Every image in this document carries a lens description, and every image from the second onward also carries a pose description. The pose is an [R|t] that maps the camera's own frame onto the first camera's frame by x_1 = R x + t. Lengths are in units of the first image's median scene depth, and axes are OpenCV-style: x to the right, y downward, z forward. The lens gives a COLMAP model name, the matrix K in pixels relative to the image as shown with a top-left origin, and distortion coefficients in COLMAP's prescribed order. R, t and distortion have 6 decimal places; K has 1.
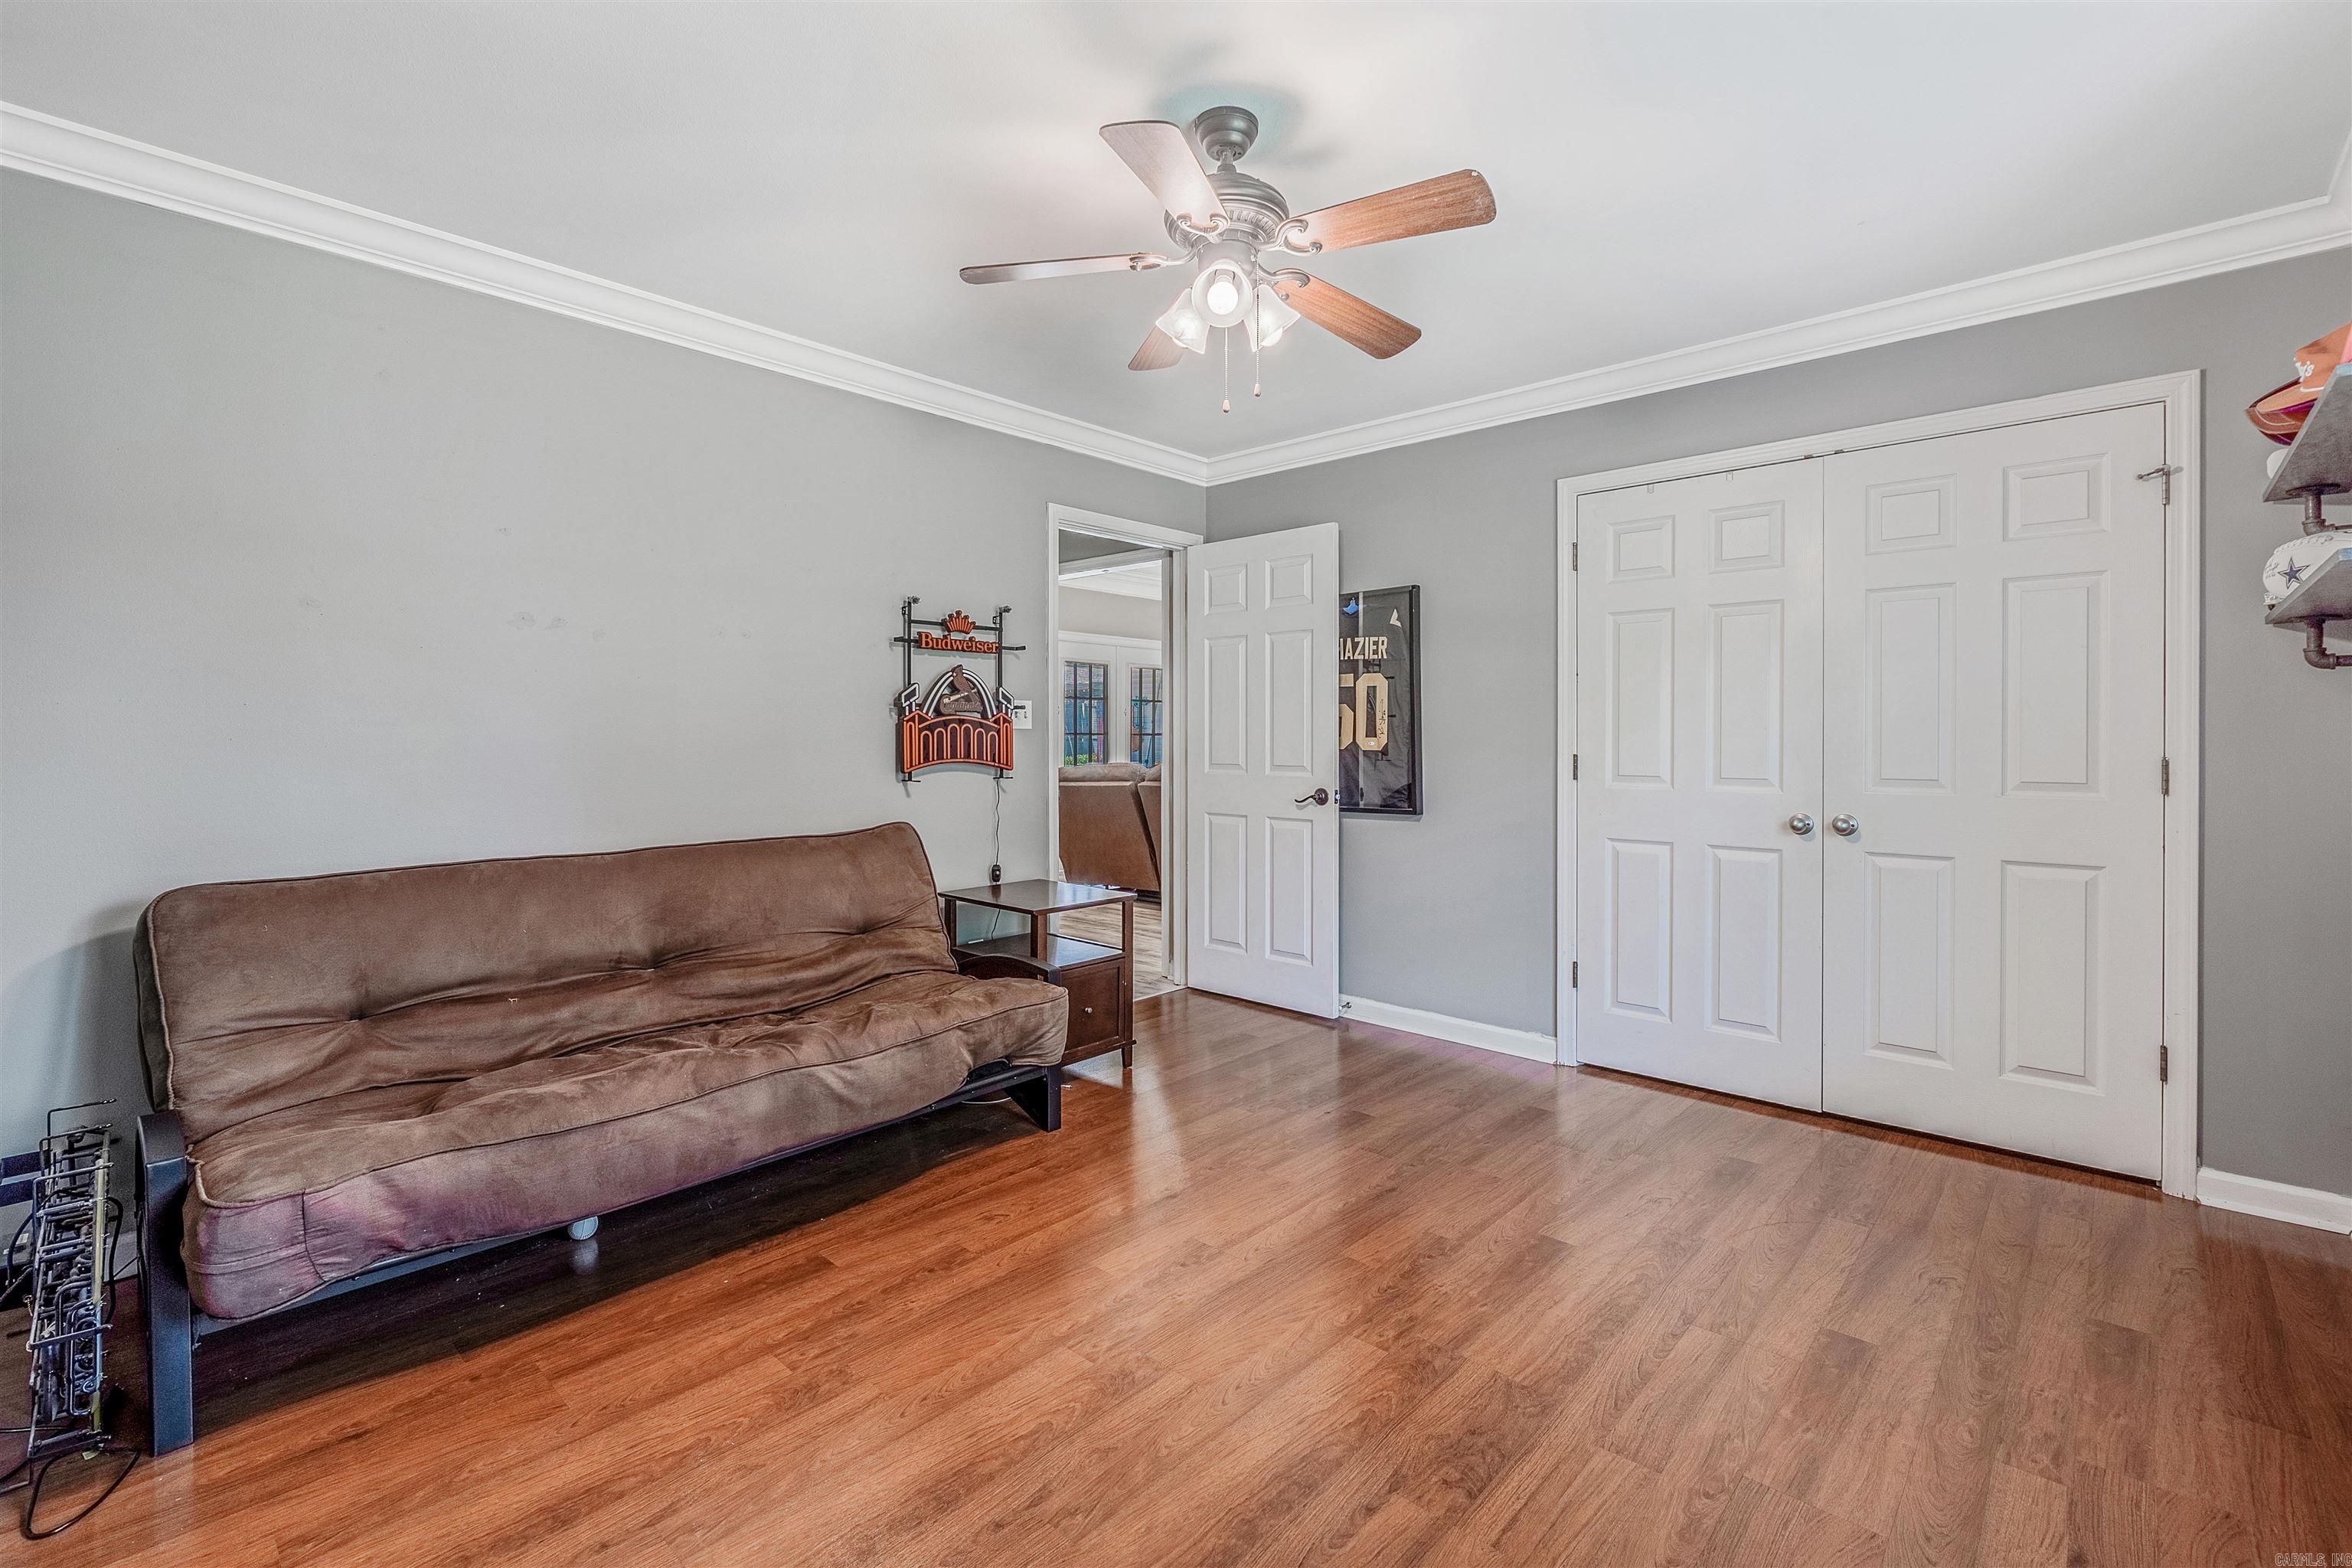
lens RADIAL K [[1036.9, 0, 1175.8], [0, 1036.9, 742.4], [0, 0, 1]] dist [-0.000216, 0.000232]
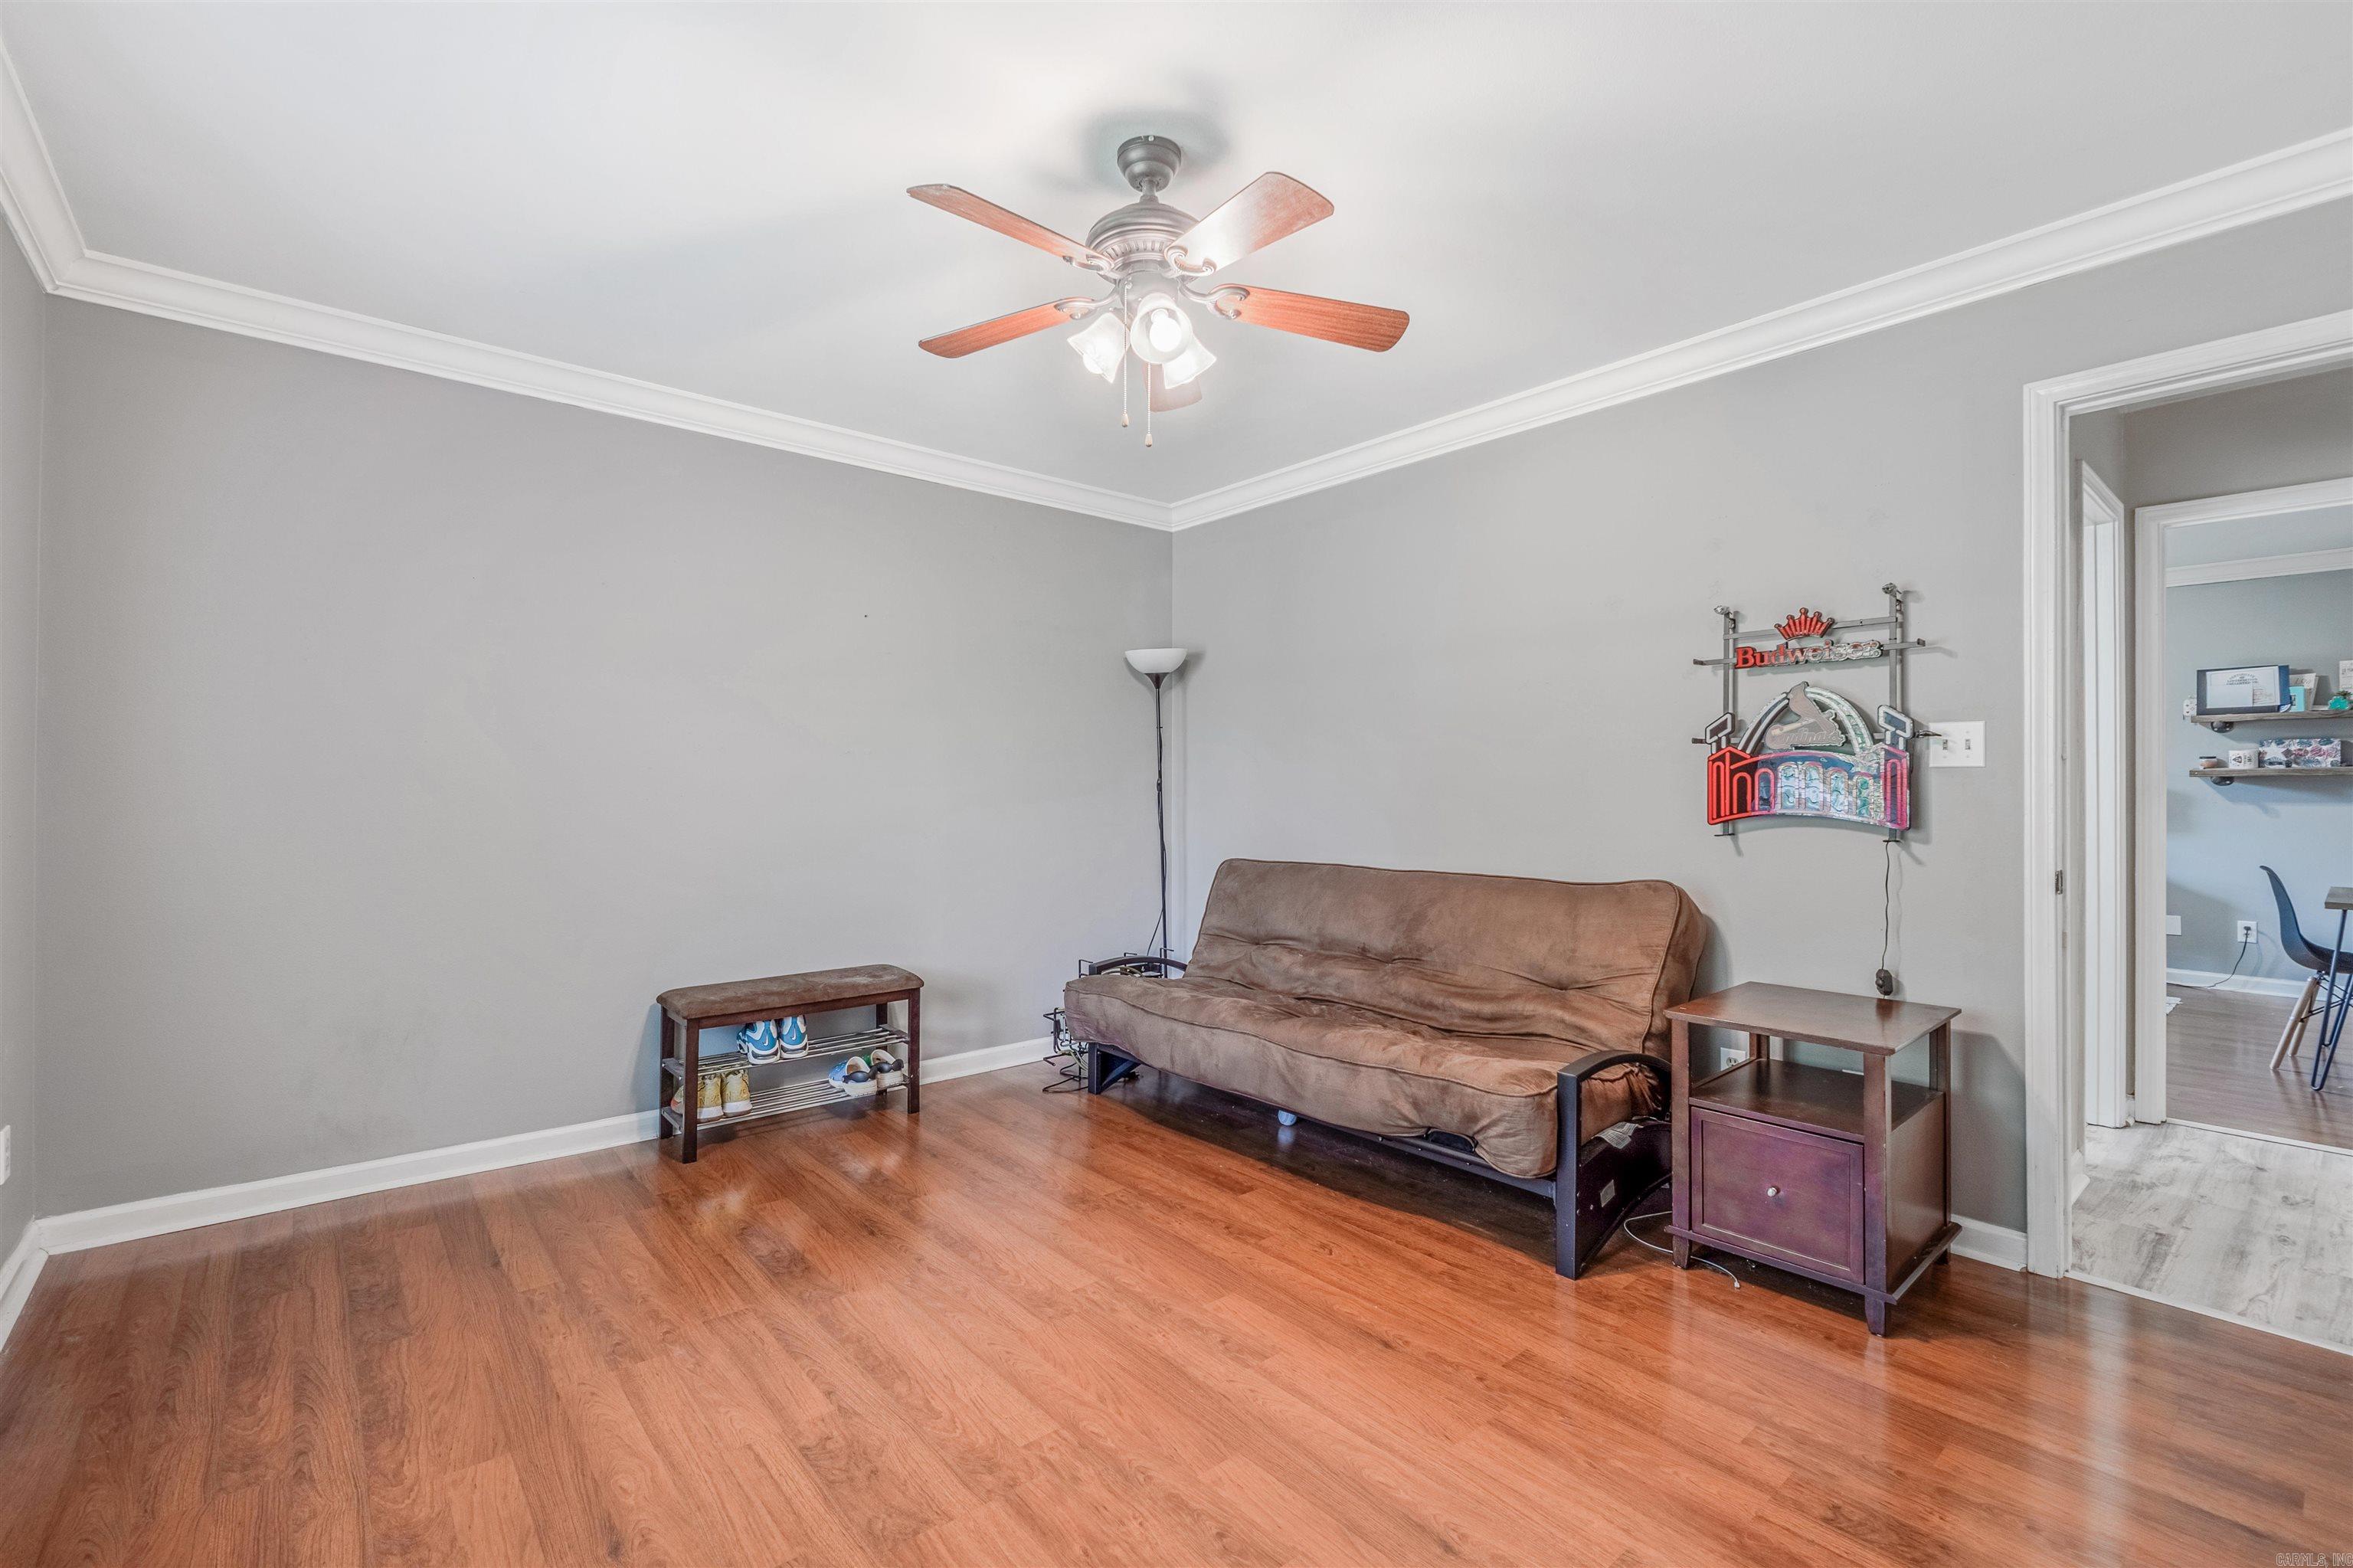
lens RADIAL K [[1032.7, 0, 1166.1], [0, 1032.7, 772.1], [0, 0, 1]] dist [-0.009147, -0.000149]
pose [[-0.125510, -0.014925, -0.991980, 0.807326], [-0.007890, 0.999870, -0.014046, 0.003958], [0.992061, 0.006064, -0.125611, 0.911292]]
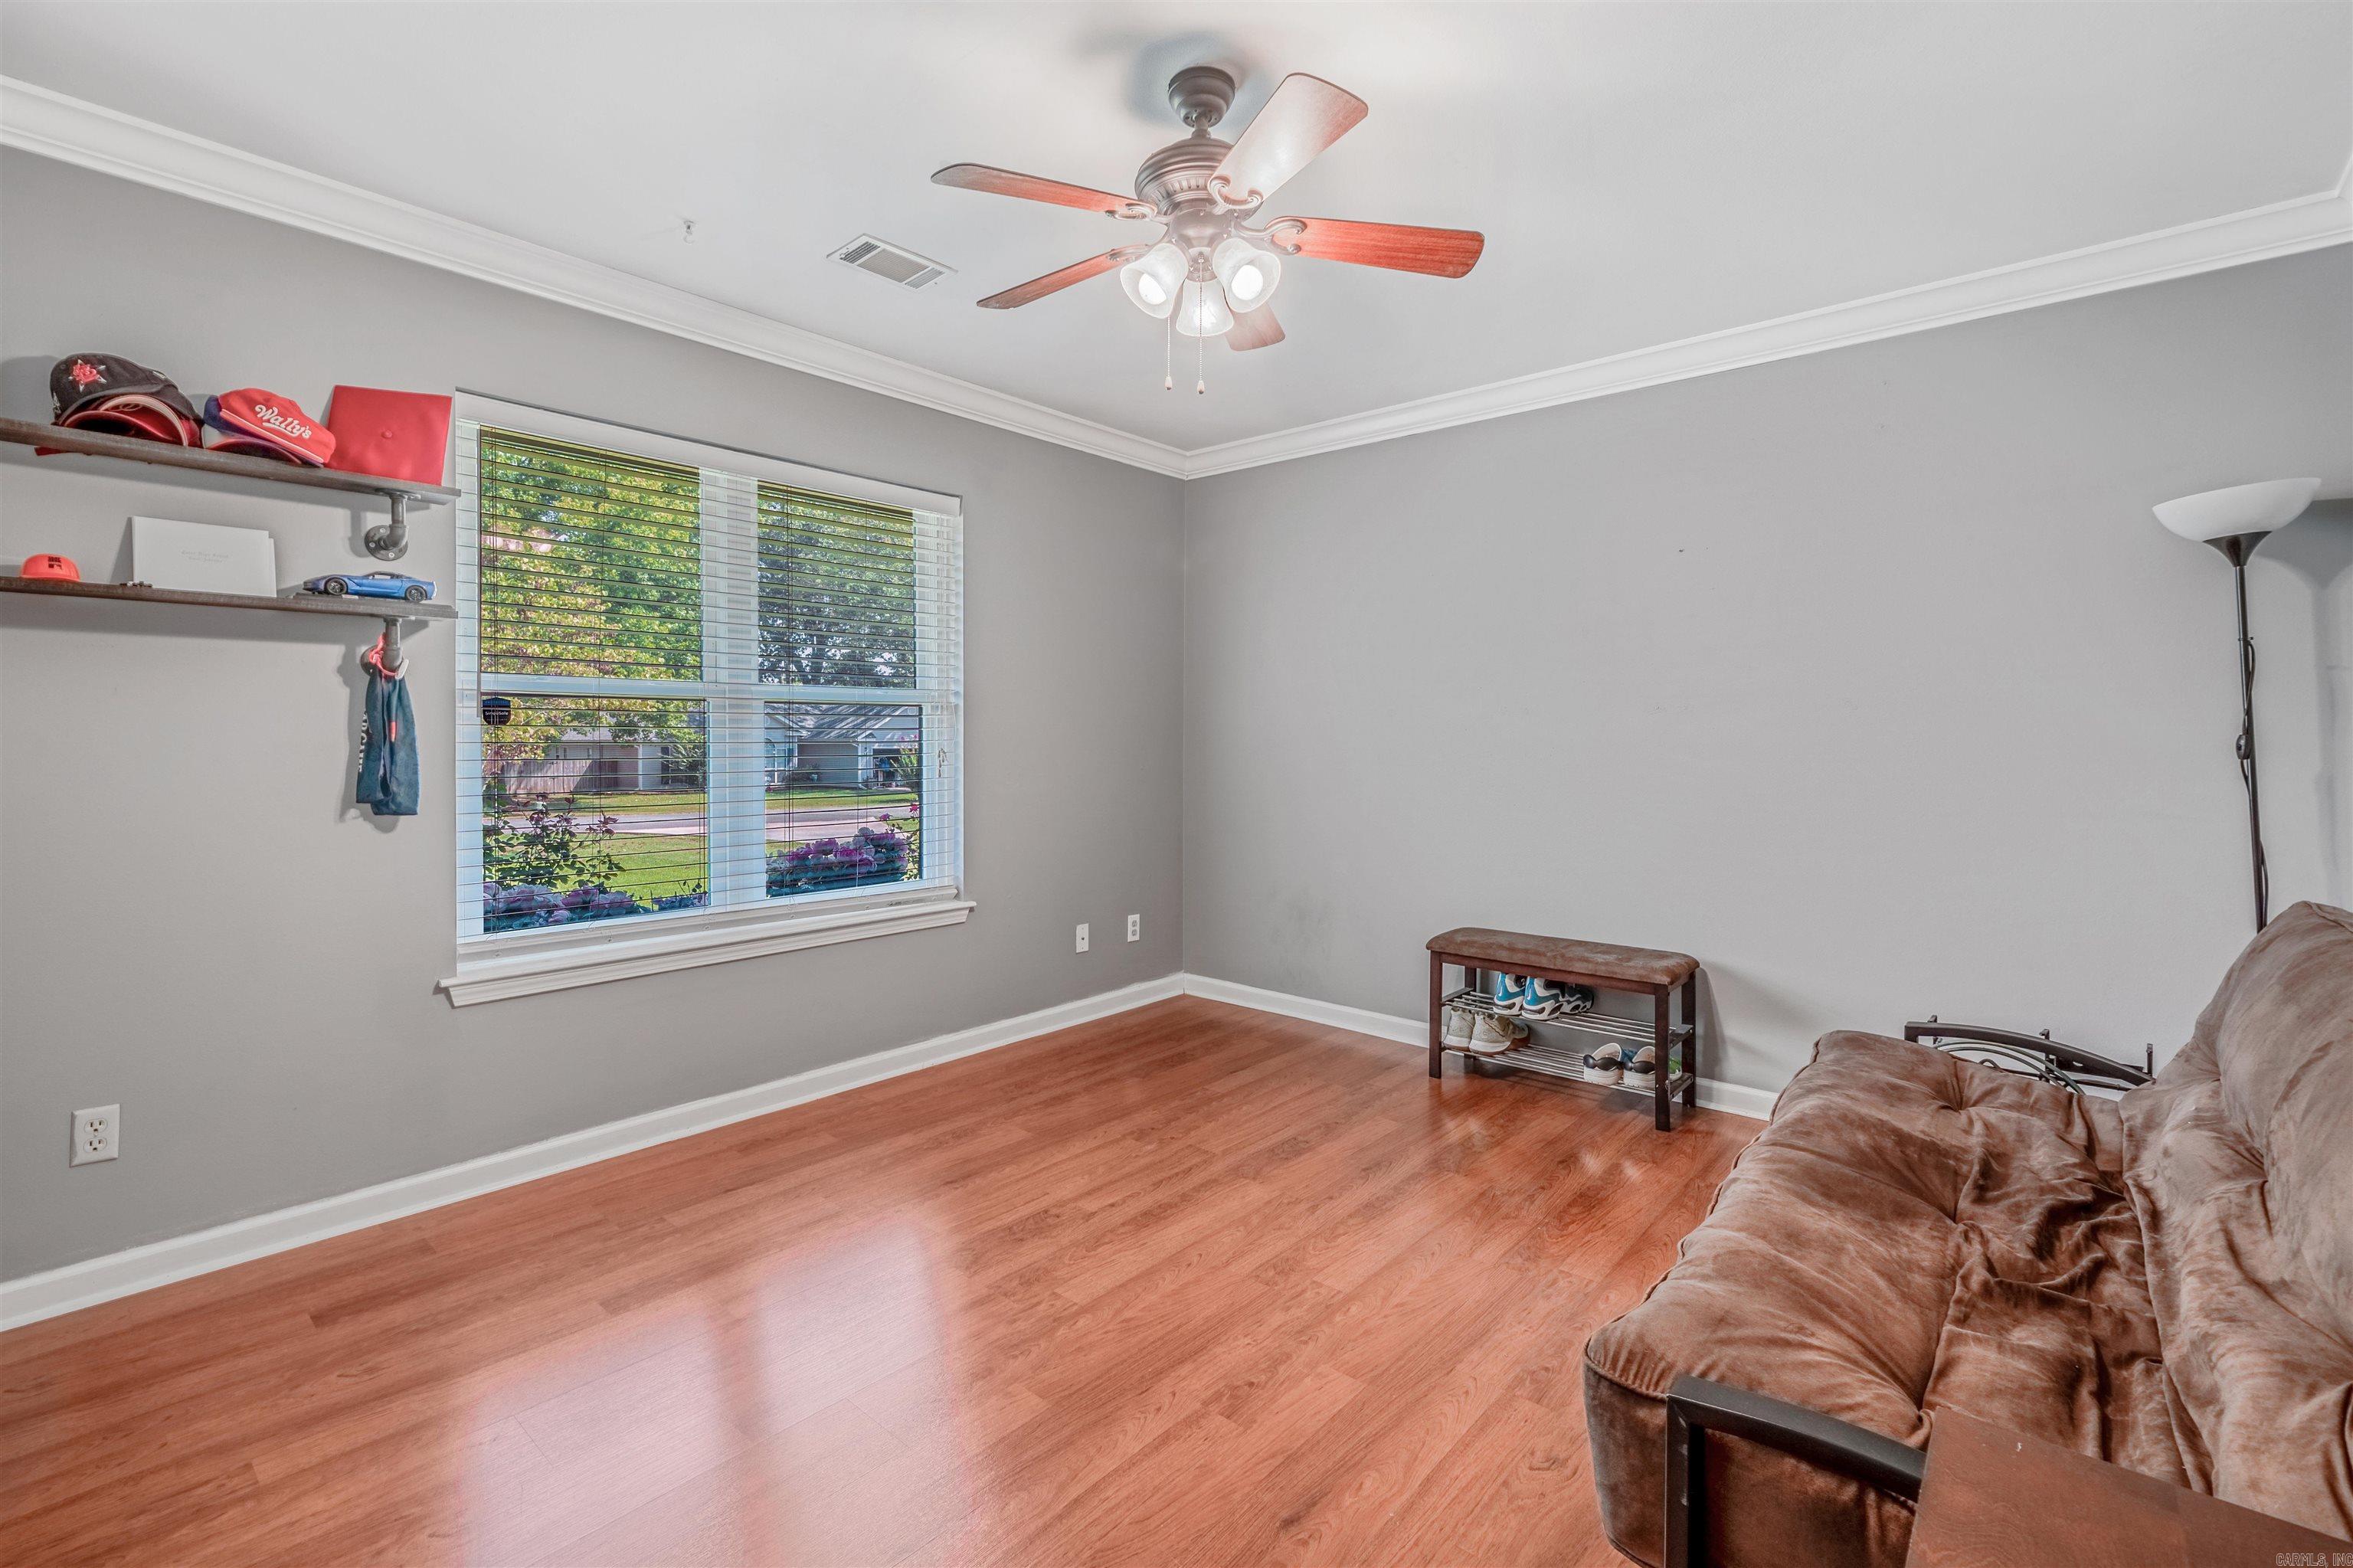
lens RADIAL K [[1037.4, 0, 1176.3], [0, 1037.4, 742.4], [0, 0, 1]] dist [-0.000216, 0.000232]
pose [[-0.999701, -0.003059, -0.024247, 0.074951], [-0.003287, 0.999951, 0.009389, -0.007751], [0.024217, 0.009466, -0.999662, 1.553422]]
